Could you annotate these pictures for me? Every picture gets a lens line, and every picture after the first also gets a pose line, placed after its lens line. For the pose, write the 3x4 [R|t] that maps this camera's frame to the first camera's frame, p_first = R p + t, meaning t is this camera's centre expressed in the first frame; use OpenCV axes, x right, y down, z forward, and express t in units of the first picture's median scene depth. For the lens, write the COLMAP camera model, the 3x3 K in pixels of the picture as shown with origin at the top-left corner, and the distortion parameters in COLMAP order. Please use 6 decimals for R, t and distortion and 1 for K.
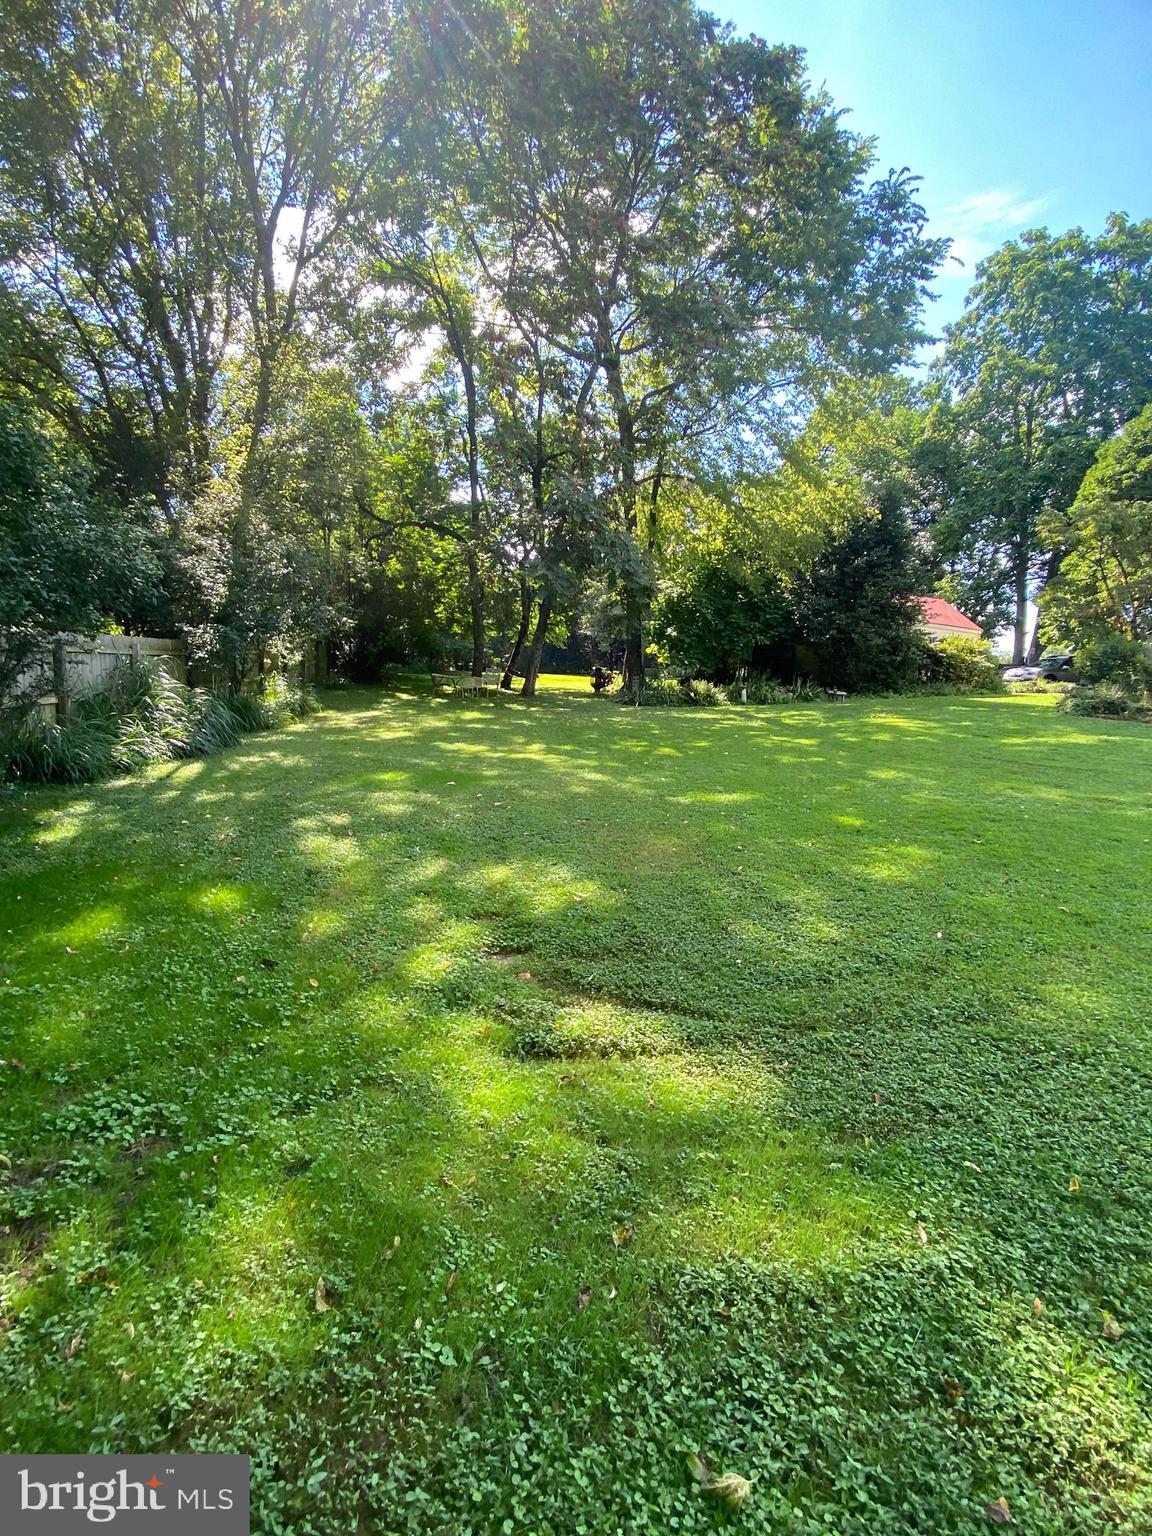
lens RADIAL K [[759.3, 0, 576.0], [0, 759.3, 768.0], [0, 0, 1]] dist [0.012543, -0.019396]
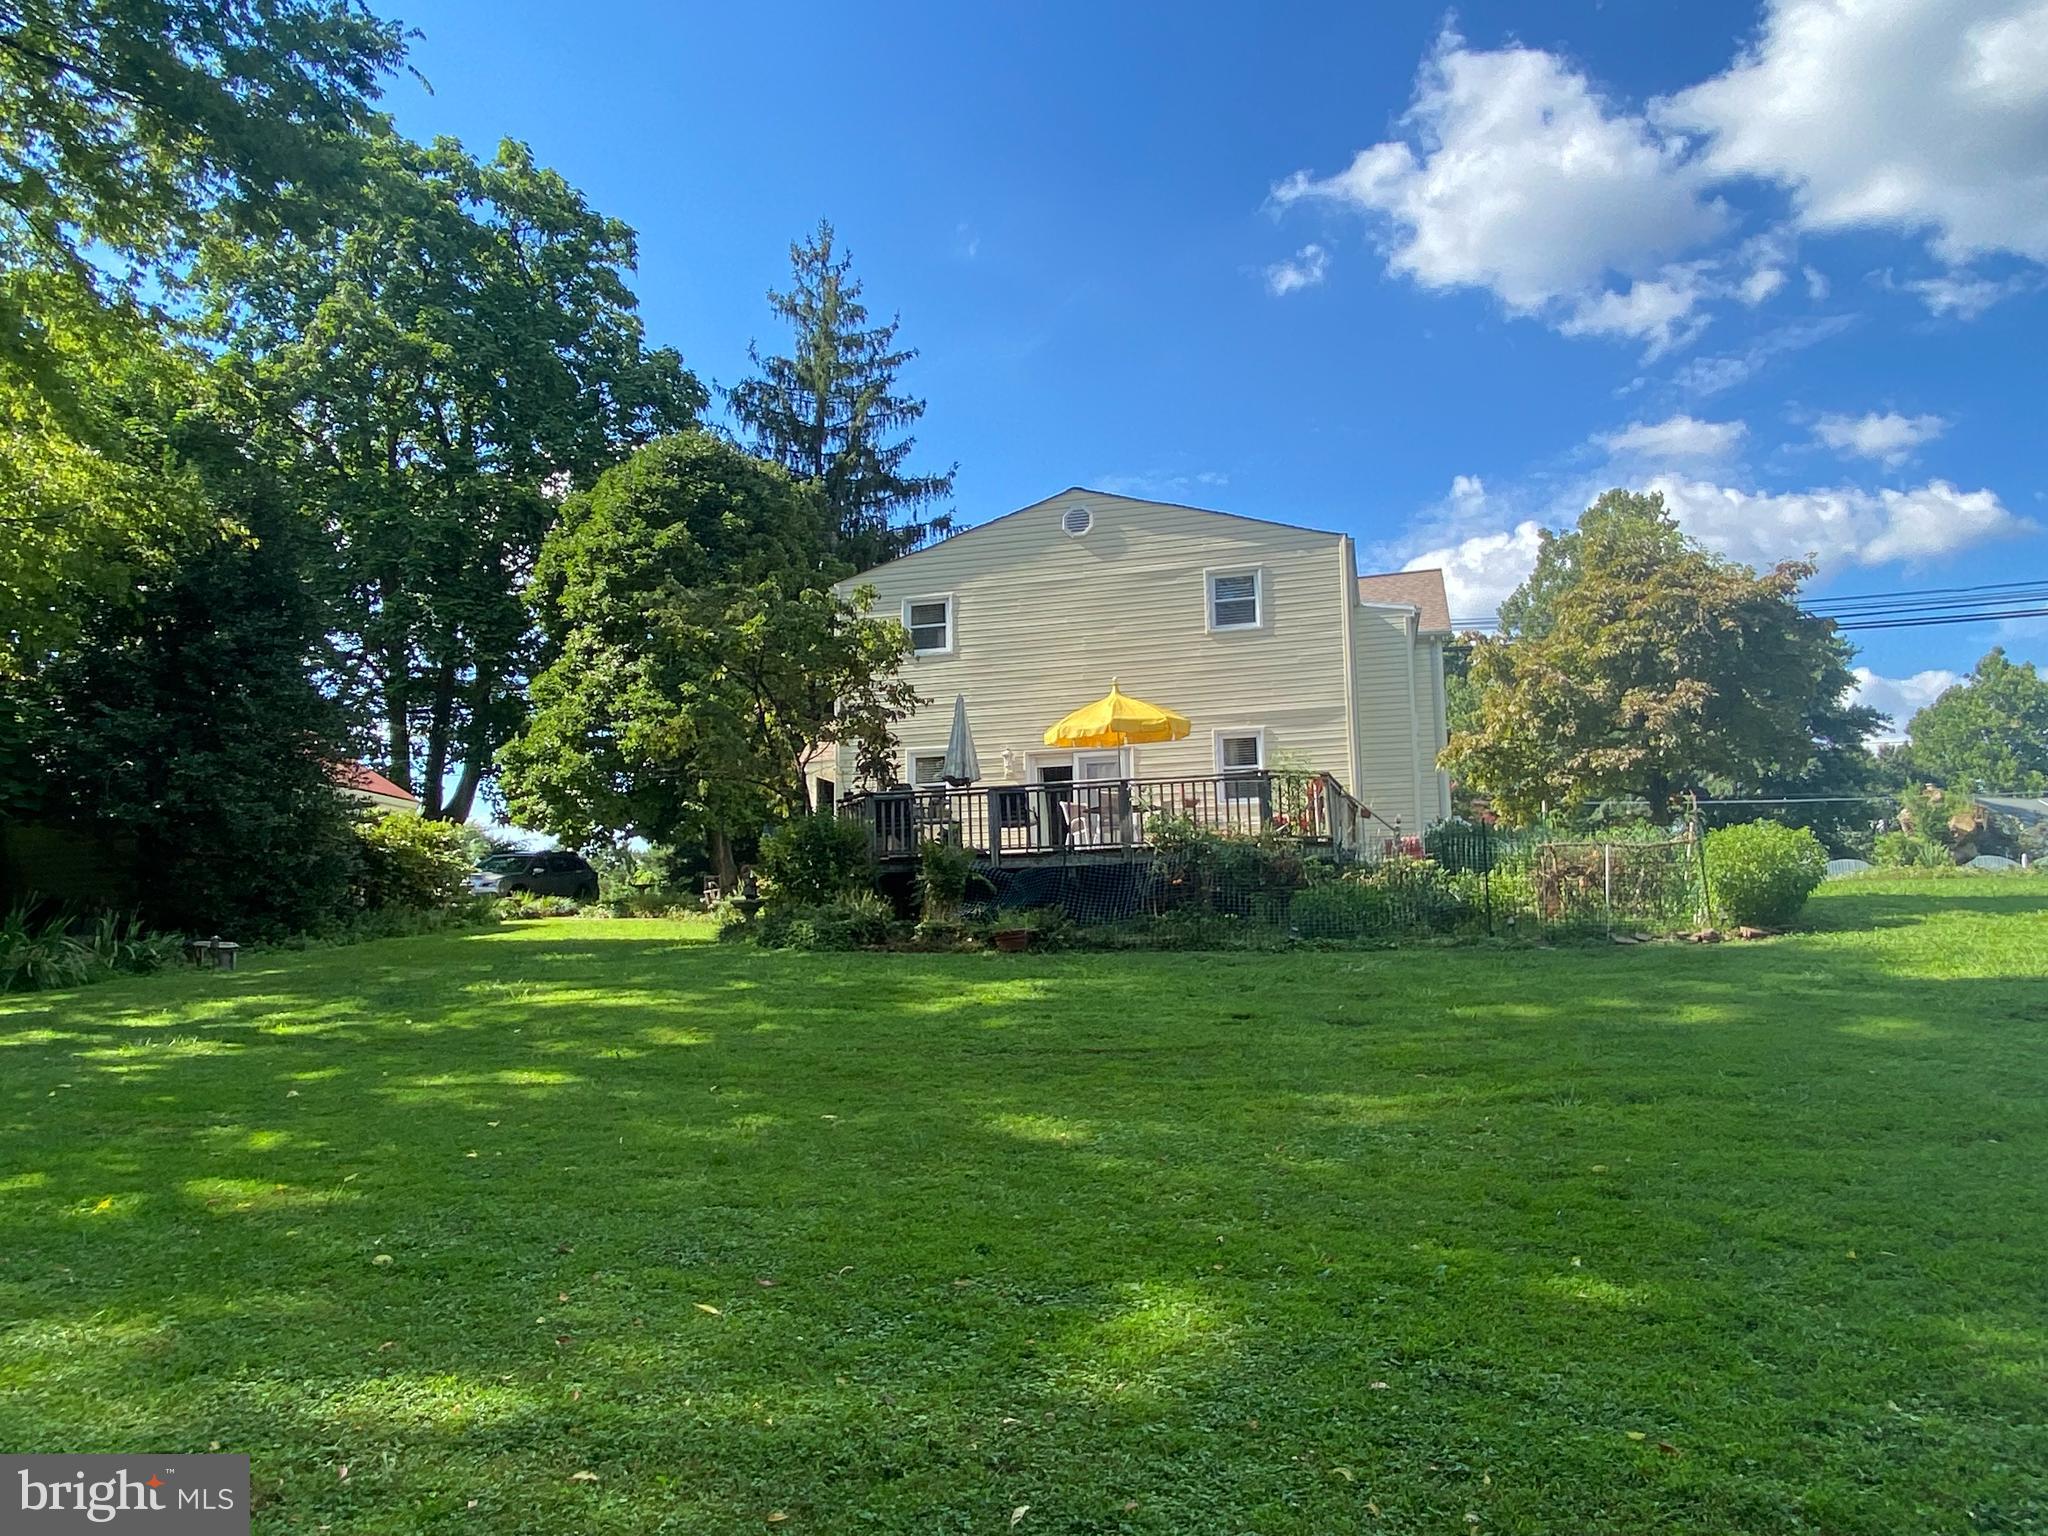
lens RADIAL K [[1401.6, 0, 1024.0], [0, 1401.6, 768.0], [0, 0, 1]] dist [0.052304, -0.000094]
pose [[0.486634, 0.036907, 0.872826, -0.173656], [0.145927, 0.981636, -0.122868, -0.058705], [-0.861332, 0.187161, 0.472312, 0.415576]]
